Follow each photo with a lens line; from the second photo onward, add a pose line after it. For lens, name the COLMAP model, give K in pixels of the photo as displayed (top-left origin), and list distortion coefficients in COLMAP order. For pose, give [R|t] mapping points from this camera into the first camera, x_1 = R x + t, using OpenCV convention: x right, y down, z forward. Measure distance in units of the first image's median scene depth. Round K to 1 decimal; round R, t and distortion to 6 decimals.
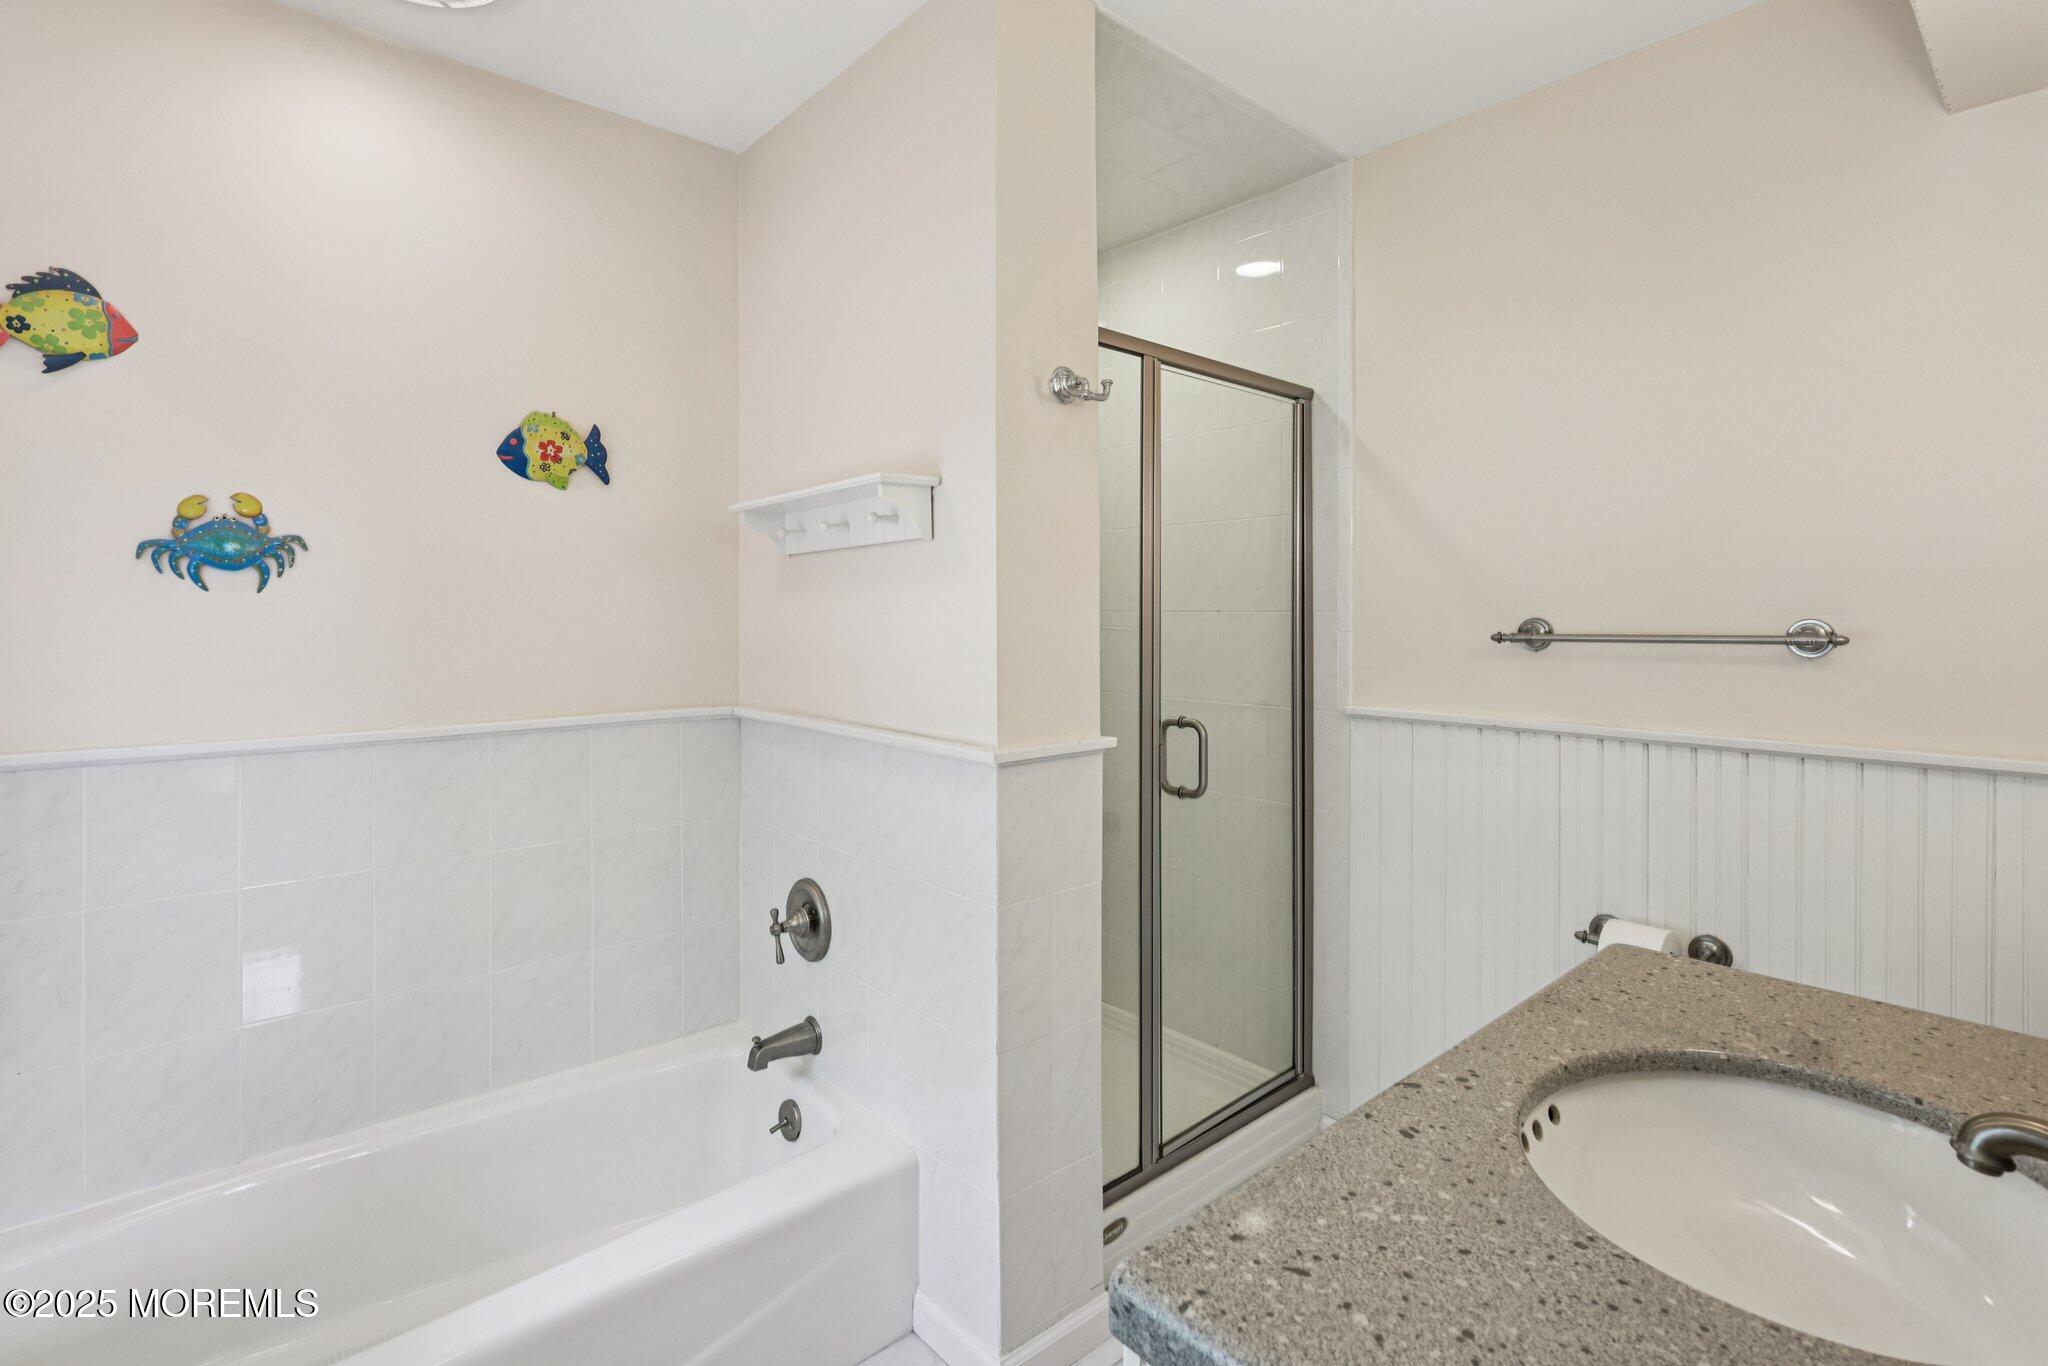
lens RADIAL K [[932.2, 0, 990.8], [0, 932.2, 614.3], [0, 0, 1]] dist [-0.000498, 0.000203]
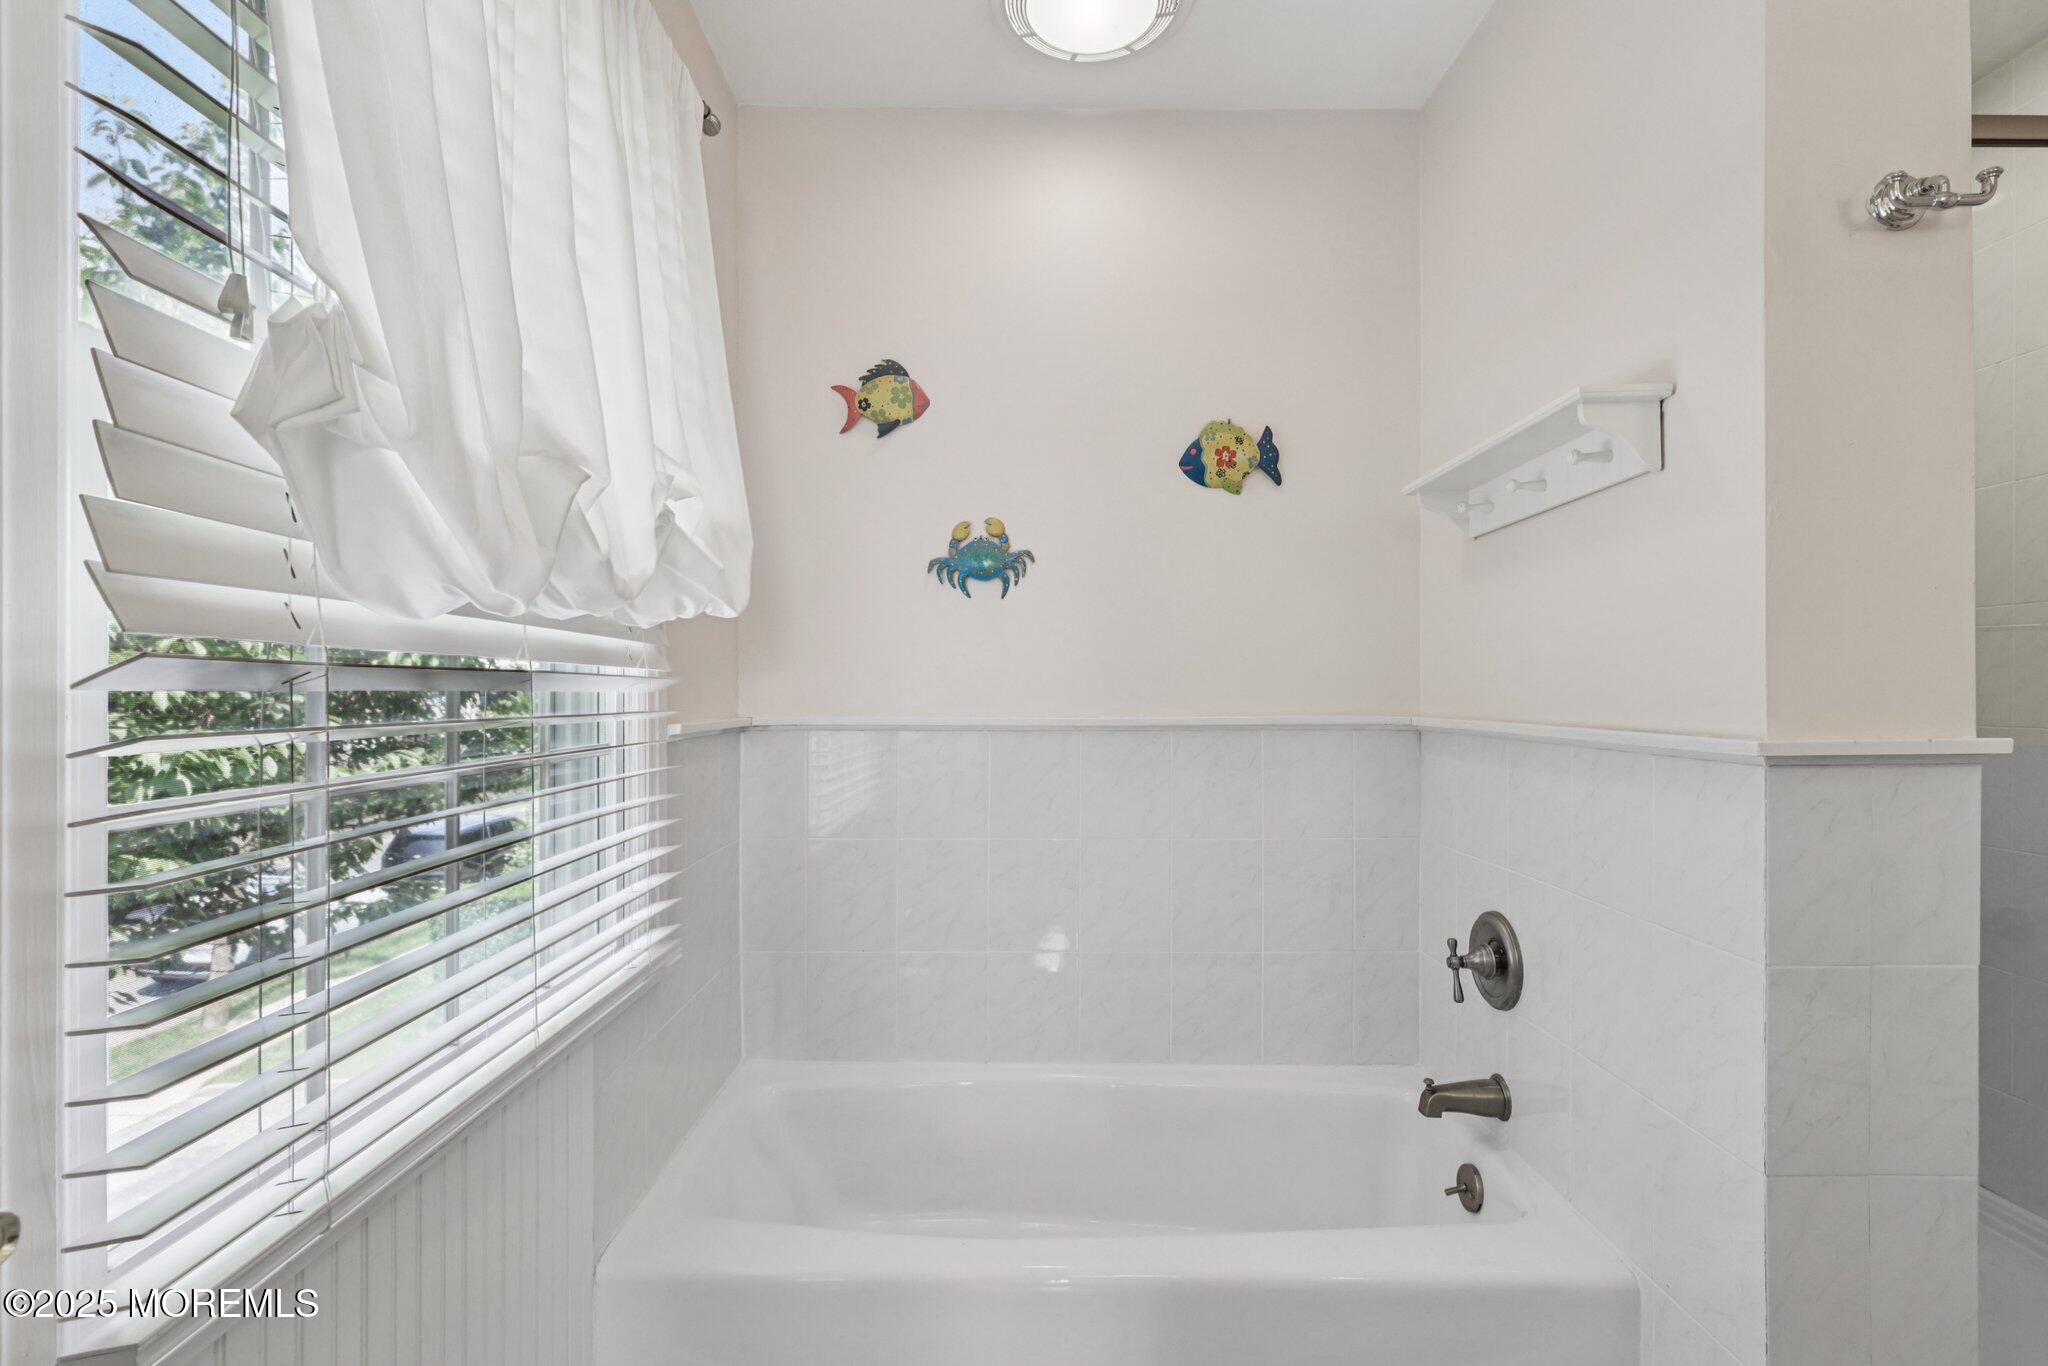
lens RADIAL K [[932.2, 0, 1041.7], [0, 932.2, 675.5], [0, 0, 1]] dist [-0.000498, 0.000203]
pose [[0.775168, 0.000193, -0.631755, 0.021195], [-0.002442, 0.999993, -0.002690, 0.077313], [0.631750, 0.003628, 0.775164, 0.087478]]
